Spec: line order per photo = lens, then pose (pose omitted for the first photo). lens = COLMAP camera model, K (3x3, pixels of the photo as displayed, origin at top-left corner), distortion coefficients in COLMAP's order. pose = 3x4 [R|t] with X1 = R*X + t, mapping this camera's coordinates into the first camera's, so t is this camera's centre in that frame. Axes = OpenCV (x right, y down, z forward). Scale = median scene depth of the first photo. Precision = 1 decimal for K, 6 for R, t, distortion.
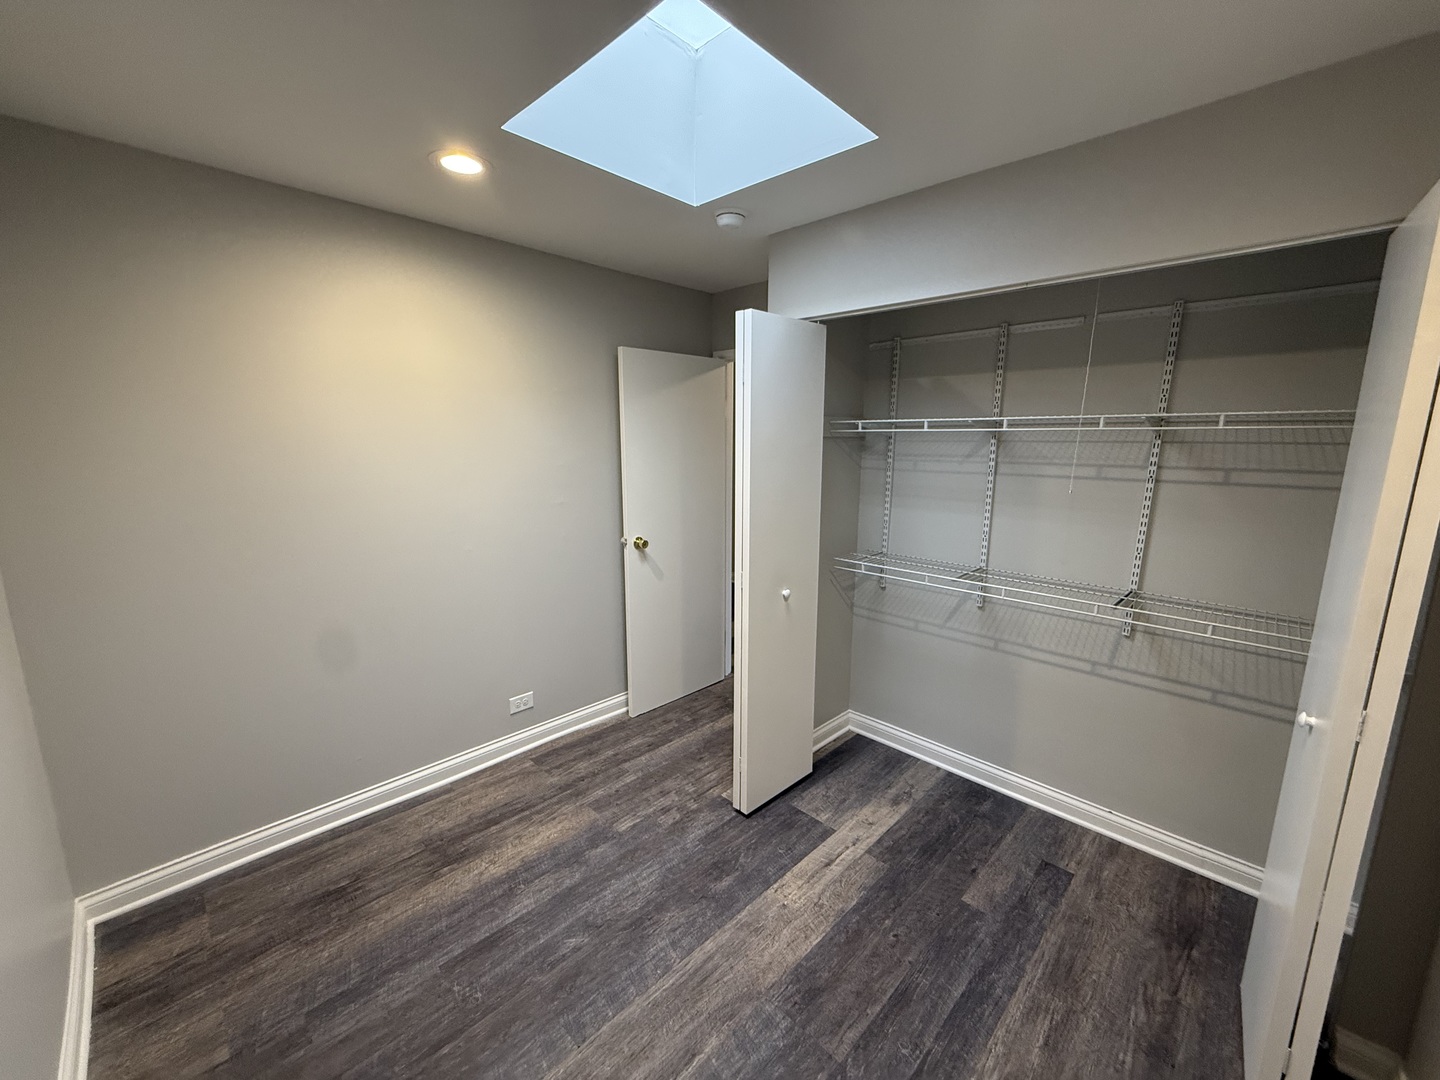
lens RADIAL K [[579.1, 0, 717.2], [0, 579.1, 543.3], [0, 0, 1]] dist [0.002032, 0.000060]
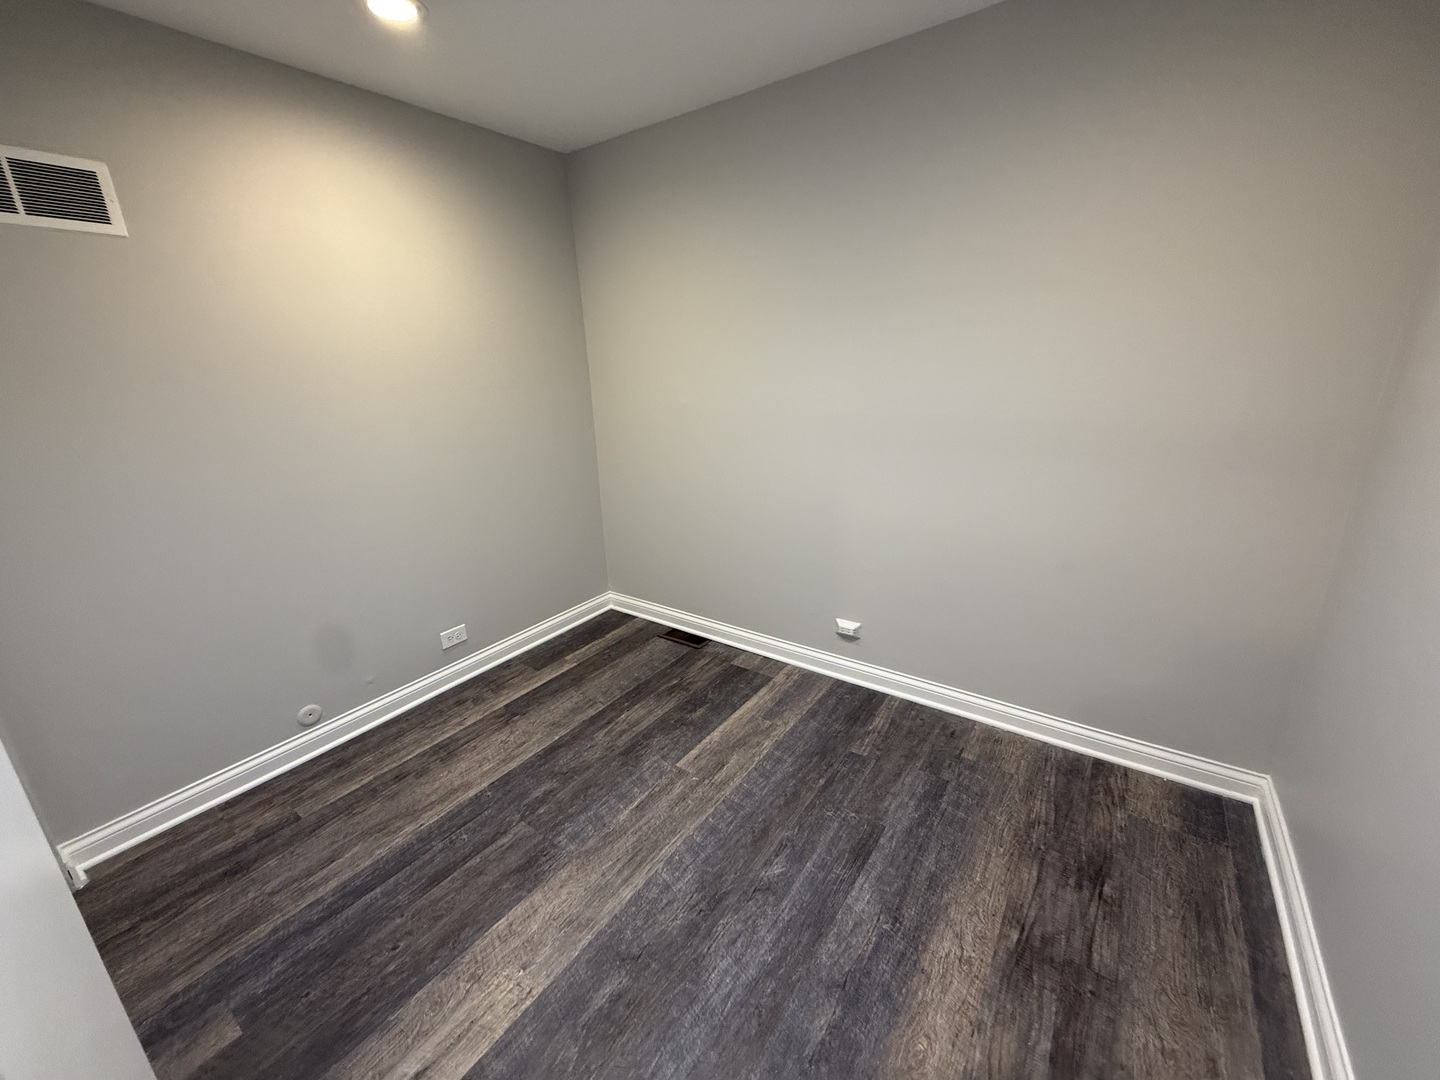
lens RADIAL K [[579.1, 0, 719.4], [0, 579.1, 539.9], [0, 0, 1]] dist [0.002032, 0.000060]
pose [[-0.987048, 0.074436, -0.142110, -0.068085], [0.000758, 0.887992, 0.459859, -0.205236], [0.160423, 0.453795, -0.876547, 1.565826]]
